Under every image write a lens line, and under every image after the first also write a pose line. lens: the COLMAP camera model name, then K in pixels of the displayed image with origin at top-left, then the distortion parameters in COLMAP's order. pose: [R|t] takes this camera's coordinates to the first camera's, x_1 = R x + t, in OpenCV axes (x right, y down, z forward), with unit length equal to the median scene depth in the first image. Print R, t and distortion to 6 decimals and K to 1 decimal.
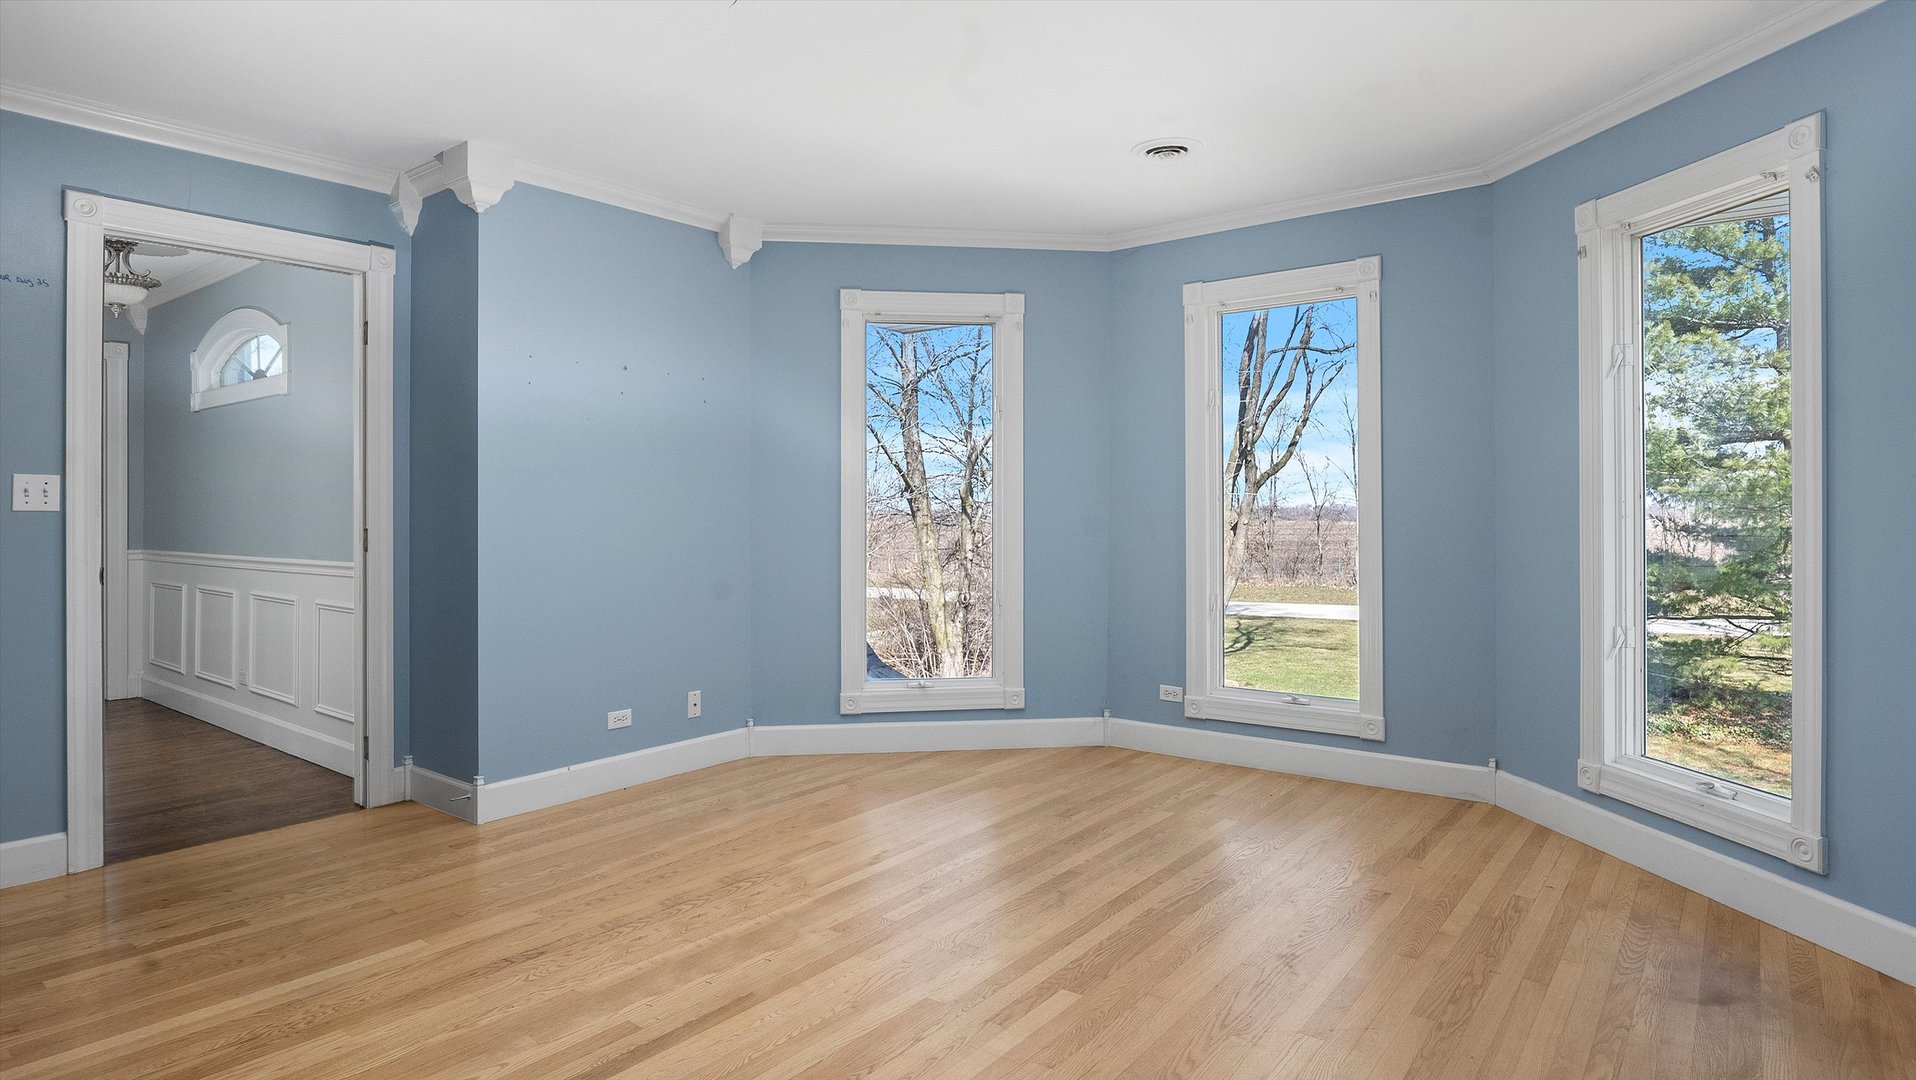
lens RADIAL K [[1040.4, 0, 945.3], [0, 1040.4, 535.8], [0, 0, 1]] dist [-0.021378, -0.000223]
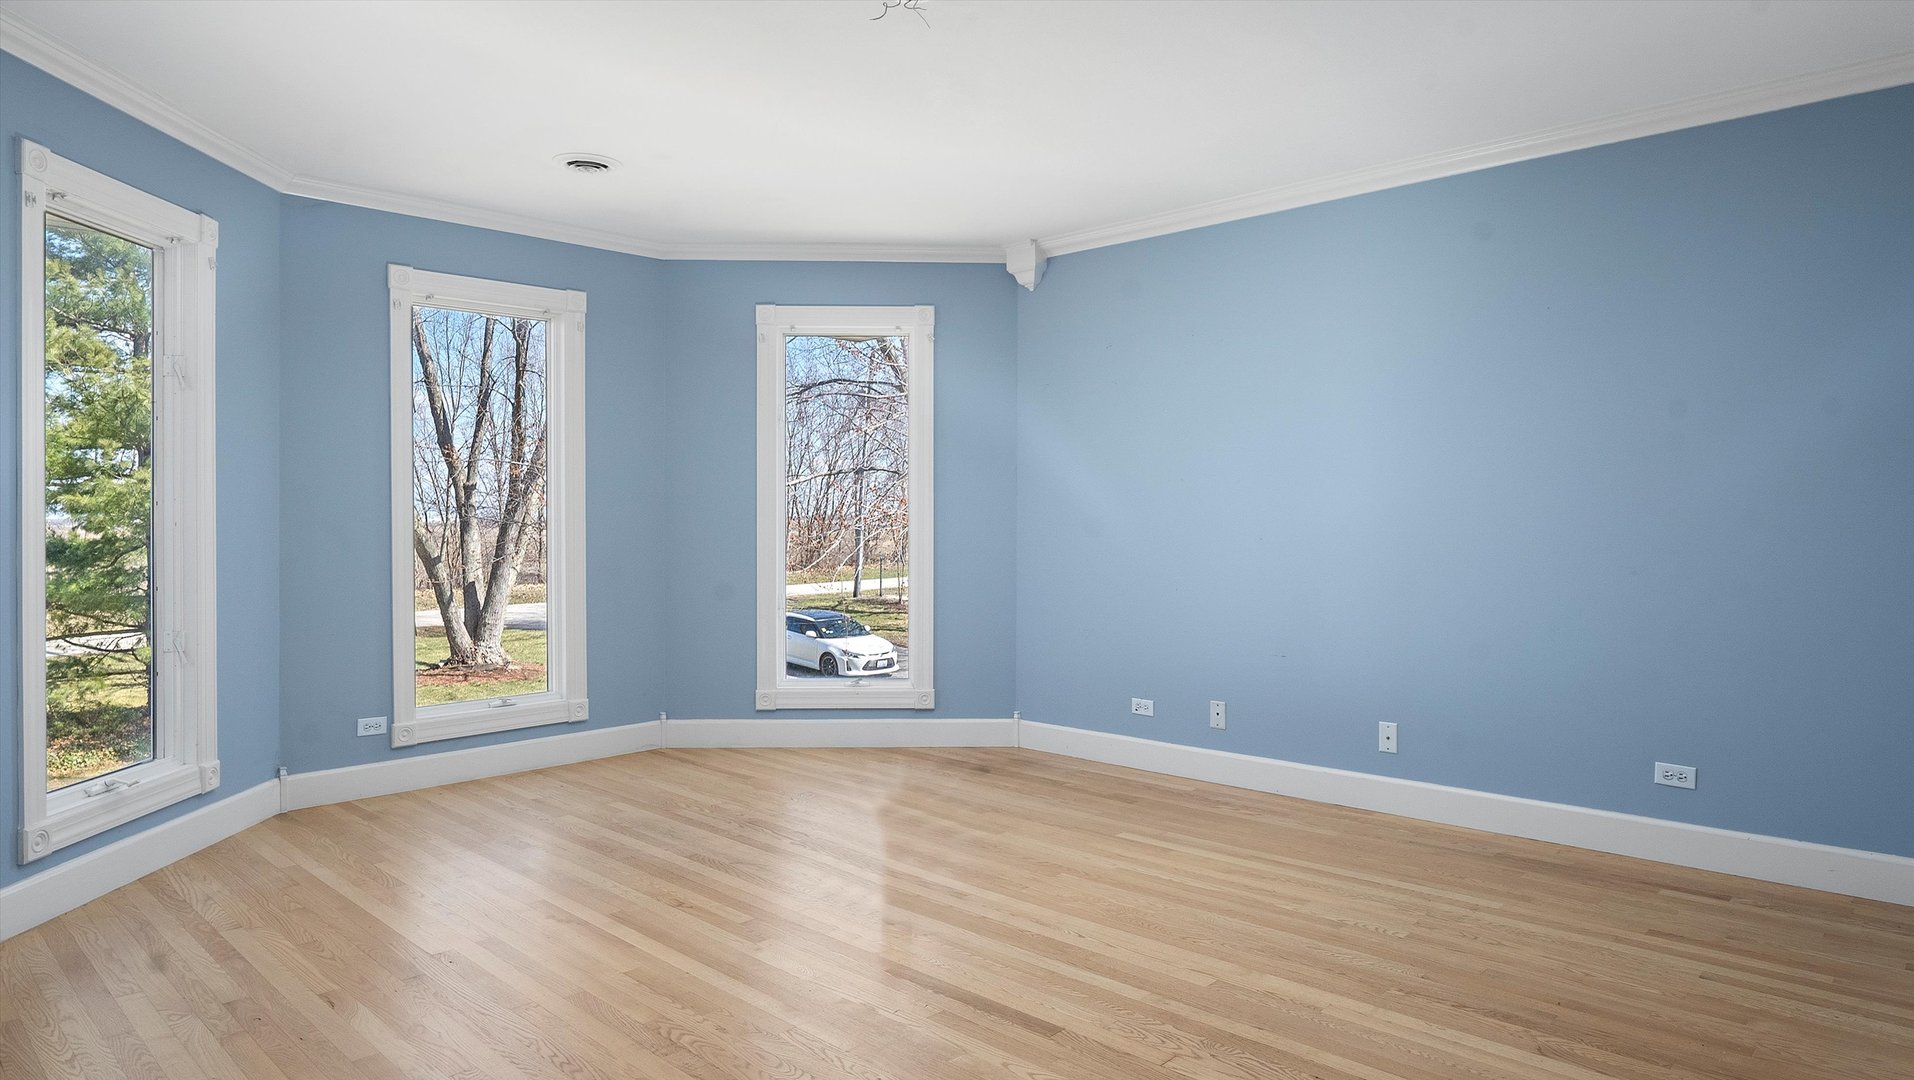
lens RADIAL K [[1119.9, 0, 957.0], [0, 1119.9, 540.0], [0, 0, 1]] dist [-0.004812, -0.002713]
pose [[0.103764, -0.017103, 0.994455, -0.757162], [0.026206, 0.999552, 0.014457, -0.006759], [-0.994257, 0.024561, 0.104166, 0.463123]]
